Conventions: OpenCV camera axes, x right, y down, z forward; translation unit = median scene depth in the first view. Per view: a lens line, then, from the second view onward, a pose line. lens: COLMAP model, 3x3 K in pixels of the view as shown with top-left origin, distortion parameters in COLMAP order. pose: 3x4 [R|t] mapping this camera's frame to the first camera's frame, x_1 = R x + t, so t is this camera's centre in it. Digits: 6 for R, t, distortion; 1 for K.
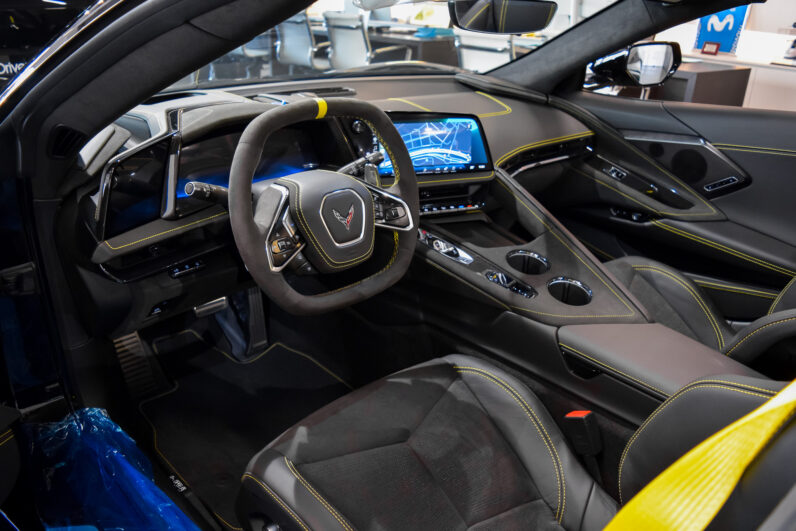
lens RADIAL K [[623.1, 0, 398.0], [0, 623.1, 265.5], [0, 0, 1]] dist [-0.086509, 0.002951]
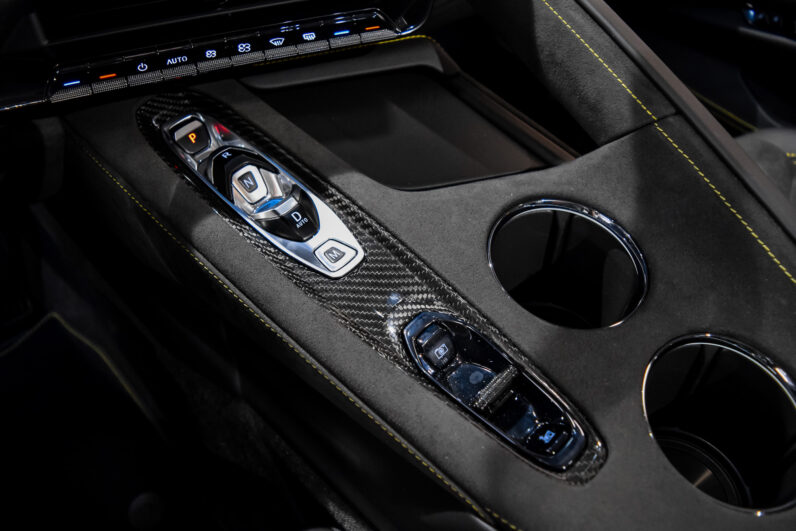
lens RADIAL K [[623.1, 0, 398.0], [0, 623.1, 265.5], [0, 0, 1]] dist [-0.086509, 0.002951]
pose [[0.999170, -0.019608, -0.035717, 0.139820], [0.030190, 0.944960, 0.325791, -0.087186], [0.027363, -0.326599, 0.944767, 0.714800]]
